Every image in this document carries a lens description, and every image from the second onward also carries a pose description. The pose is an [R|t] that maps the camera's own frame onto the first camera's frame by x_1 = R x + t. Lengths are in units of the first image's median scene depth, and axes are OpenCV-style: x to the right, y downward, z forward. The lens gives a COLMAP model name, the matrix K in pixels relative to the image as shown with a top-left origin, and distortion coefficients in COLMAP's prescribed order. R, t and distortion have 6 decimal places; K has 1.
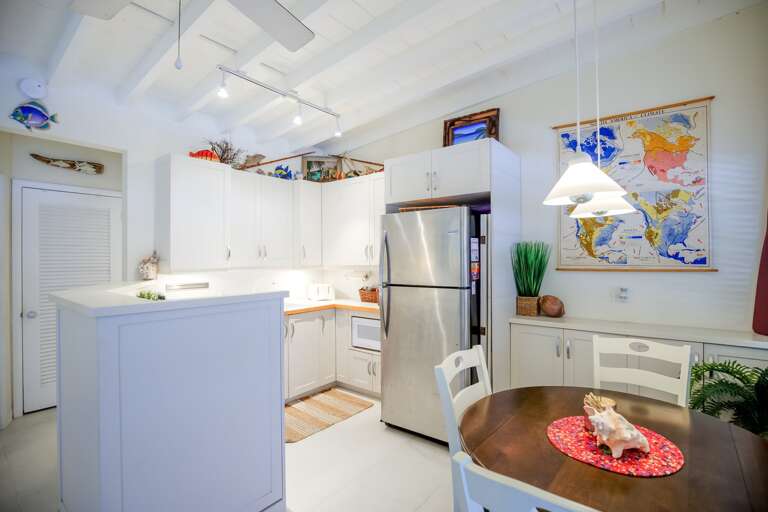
lens RADIAL K [[351.4, 0, 397.8], [0, 351.4, 254.3], [0, 0, 1]] dist [-0.031358, 0.000371]
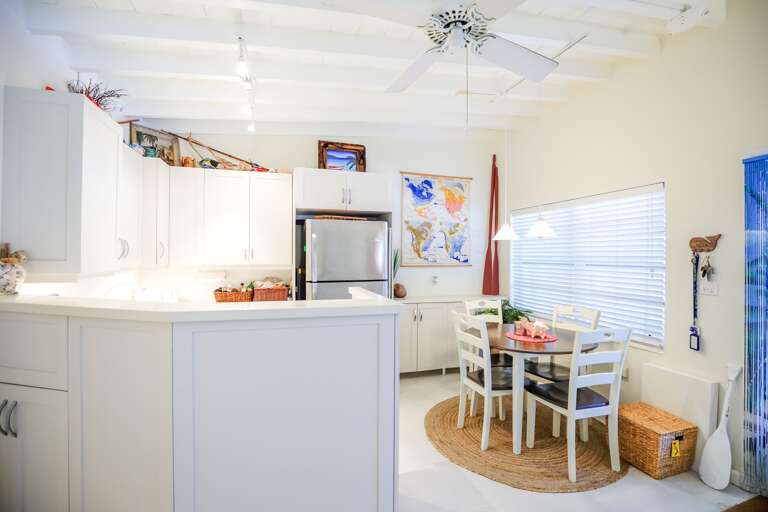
lens RADIAL K [[351.4, 0, 397.8], [0, 351.4, 254.3], [0, 0, 1]] dist [-0.031358, 0.000371]
pose [[0.581357, 0.014335, 0.813523, -0.686695], [-0.017940, 0.999828, -0.004798, -0.000650], [-0.813451, -0.011805, 0.581514, 0.107555]]
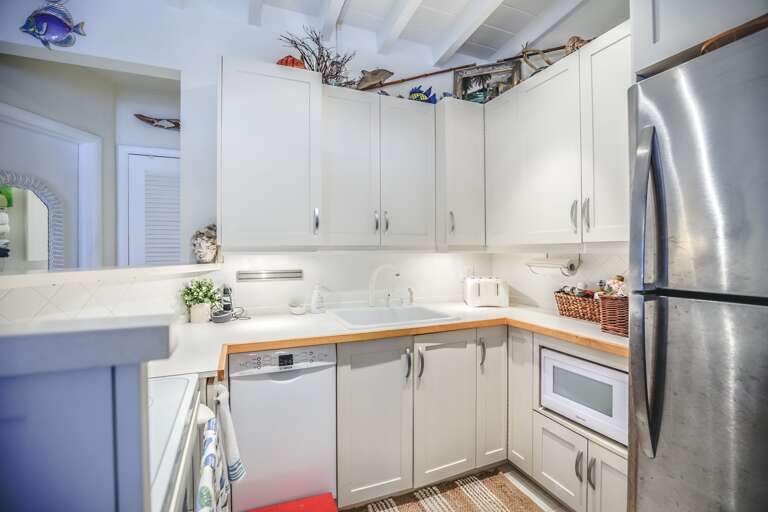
lens RADIAL K [[351.4, 0, 397.8], [0, 351.4, 254.3], [0, 0, 1]] dist [-0.031358, 0.000371]
pose [[0.872586, 0.006541, -0.488417, -0.072876], [0.005411, 0.999720, 0.023056, 0.037455], [0.488431, -0.022761, 0.872306, 0.515510]]
